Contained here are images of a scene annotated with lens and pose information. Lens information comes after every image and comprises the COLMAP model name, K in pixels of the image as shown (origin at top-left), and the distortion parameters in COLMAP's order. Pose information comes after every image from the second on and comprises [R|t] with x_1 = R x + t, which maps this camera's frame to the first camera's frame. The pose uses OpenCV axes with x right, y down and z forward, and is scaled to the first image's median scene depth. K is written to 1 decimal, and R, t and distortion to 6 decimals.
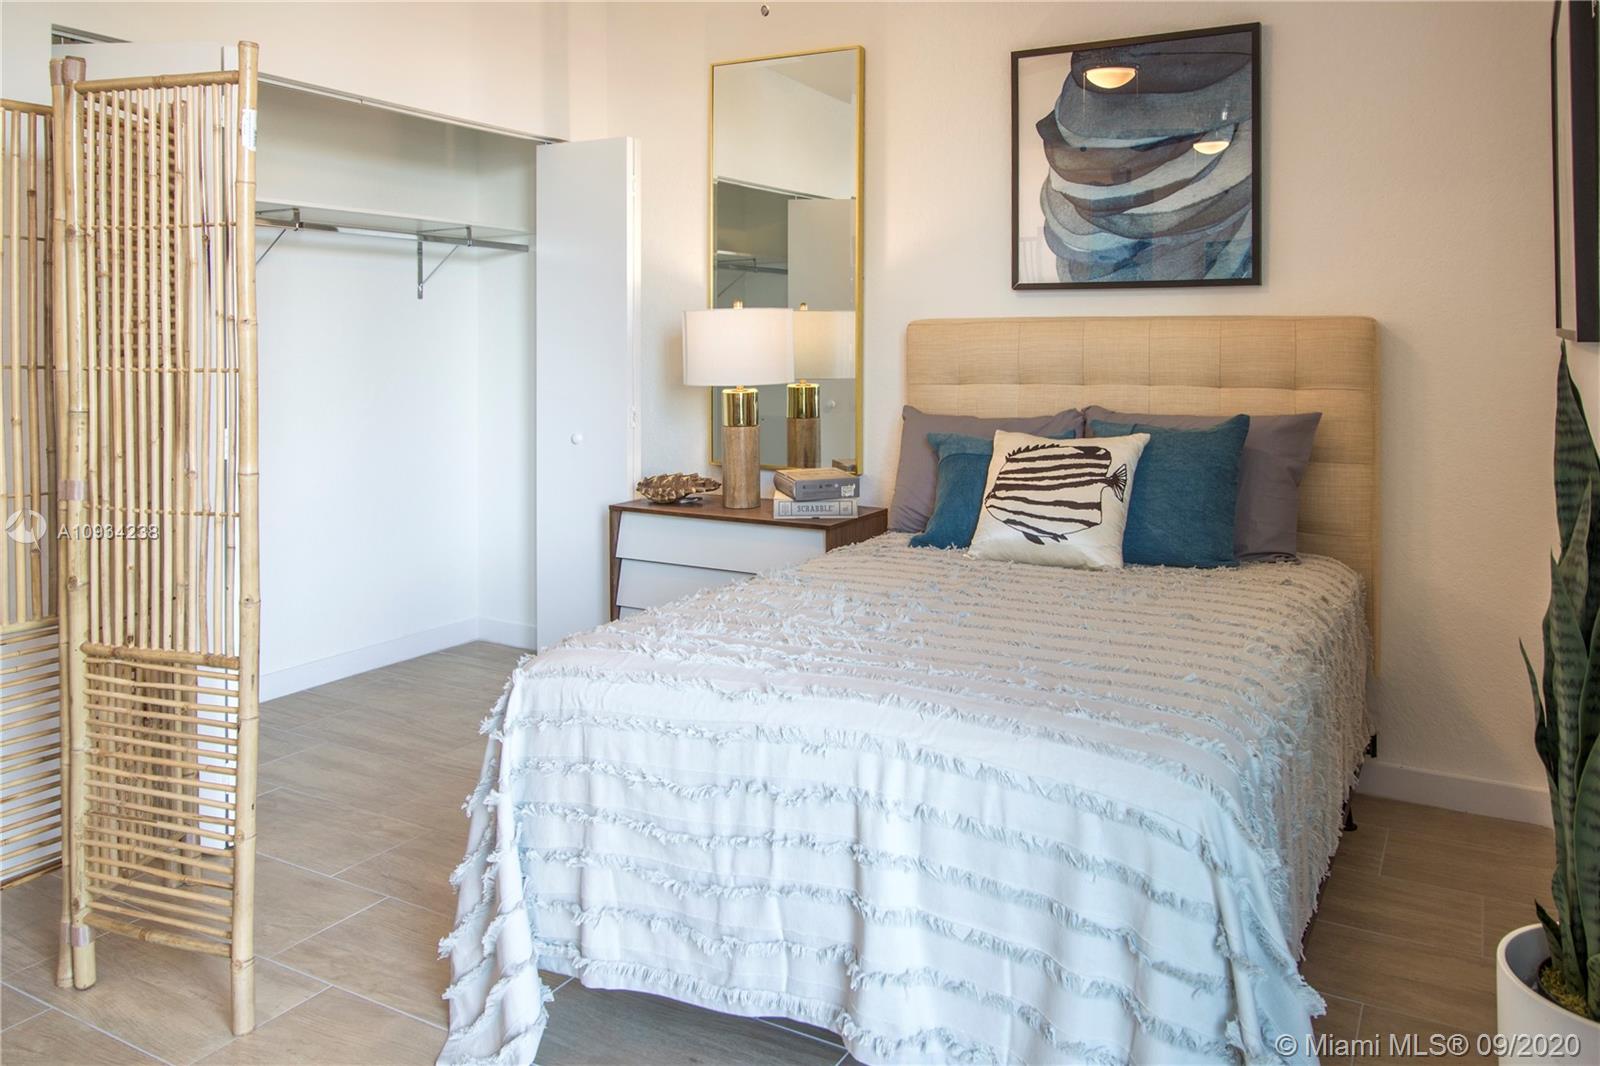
lens RADIAL K [[1159.7, 0, 845.7], [0, 1159.7, 365.5], [0, 0, 1]] dist [0.004382, 0.000711]
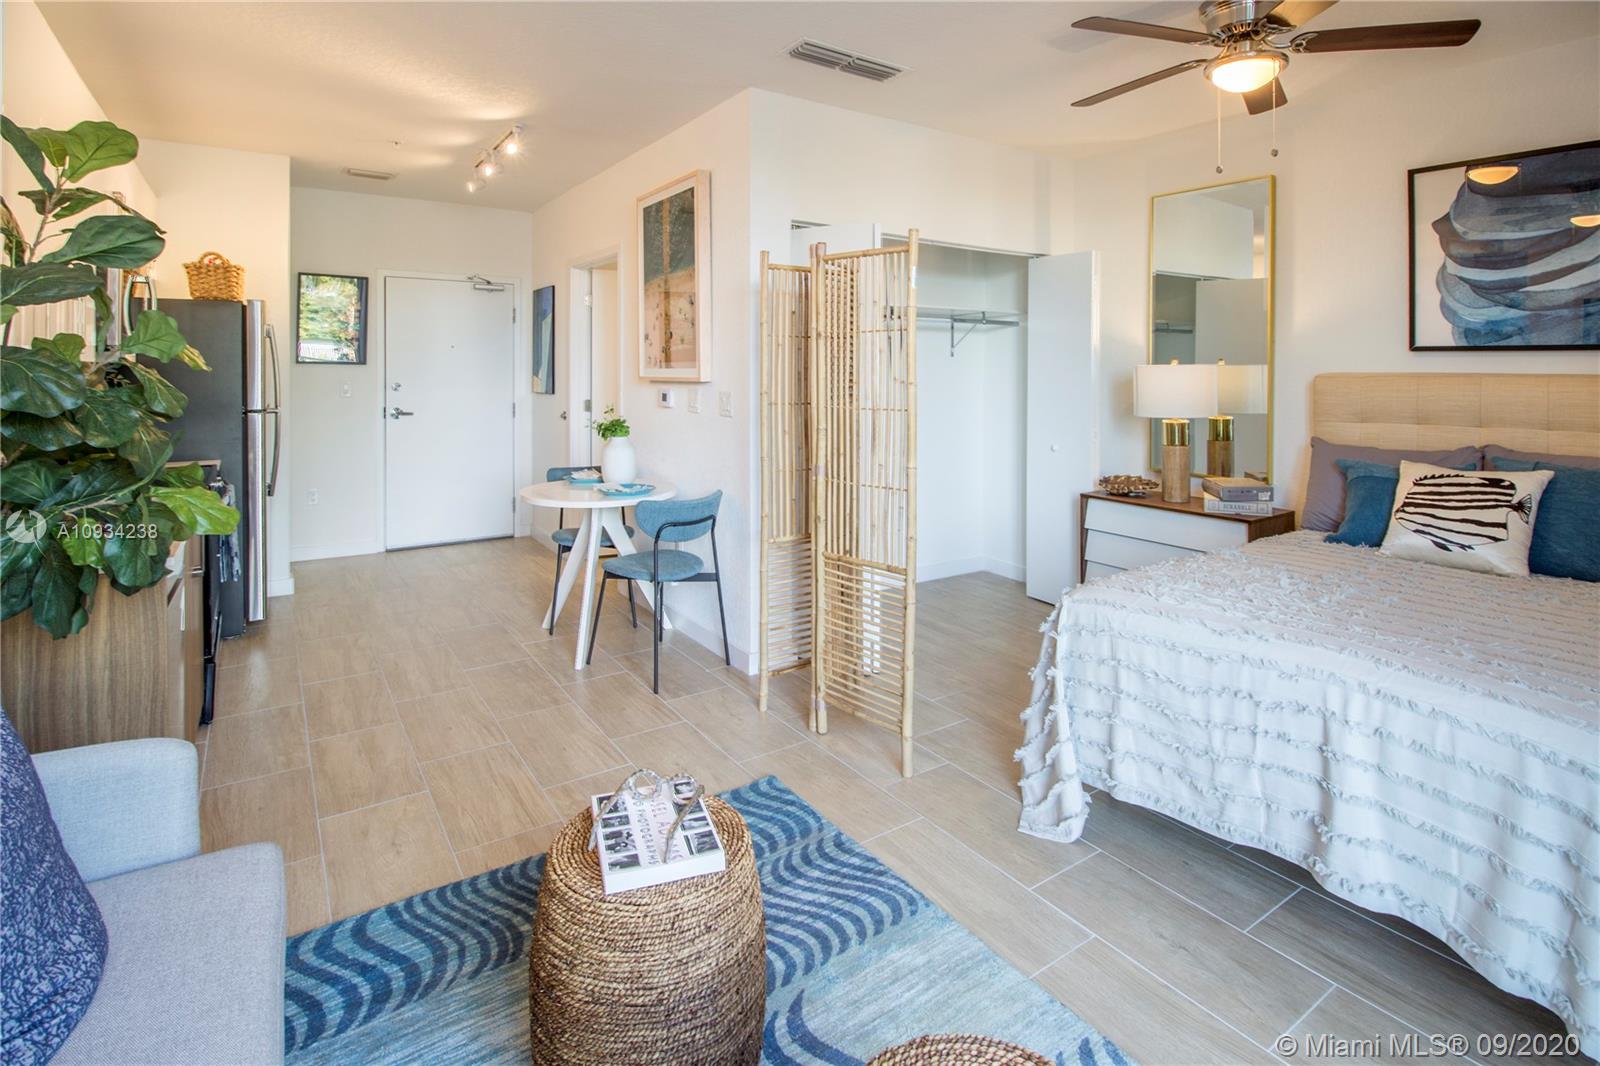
lens RADIAL K [[784.2, 0, 805.4], [0, 784.2, 376.0], [0, 0, 1]] dist [-0.000777, -0.006953]
pose [[0.889714, 0.006038, -0.456478, -0.099874], [-0.012688, 0.999853, -0.011505, -0.031656], [0.456342, 0.016028, 0.889660, -0.156113]]
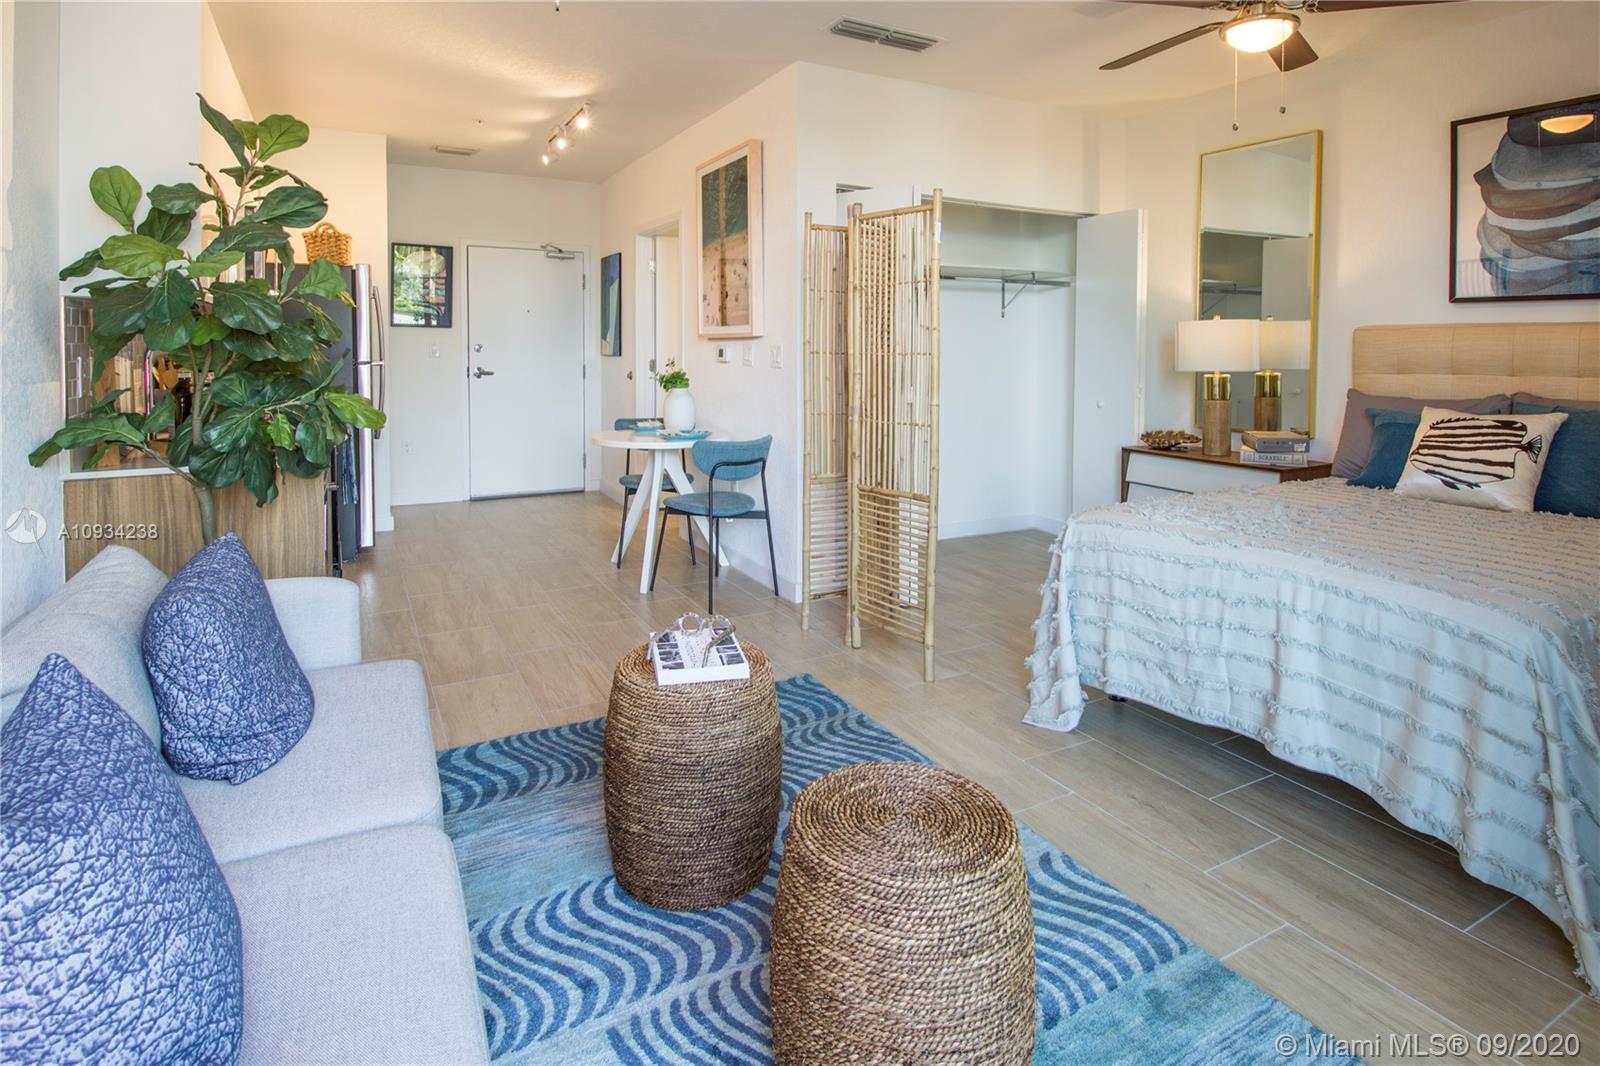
lens RADIAL K [[822.0, 0, 790.8], [0, 822.0, 370.7], [0, 0, 1]] dist [0.005512, -0.013456]
pose [[0.836036, 0.019010, -0.548345, 0.051860], [-0.015492, 0.999819, 0.011042, 0.021011], [0.548456, -0.000736, 0.836179, -0.306729]]
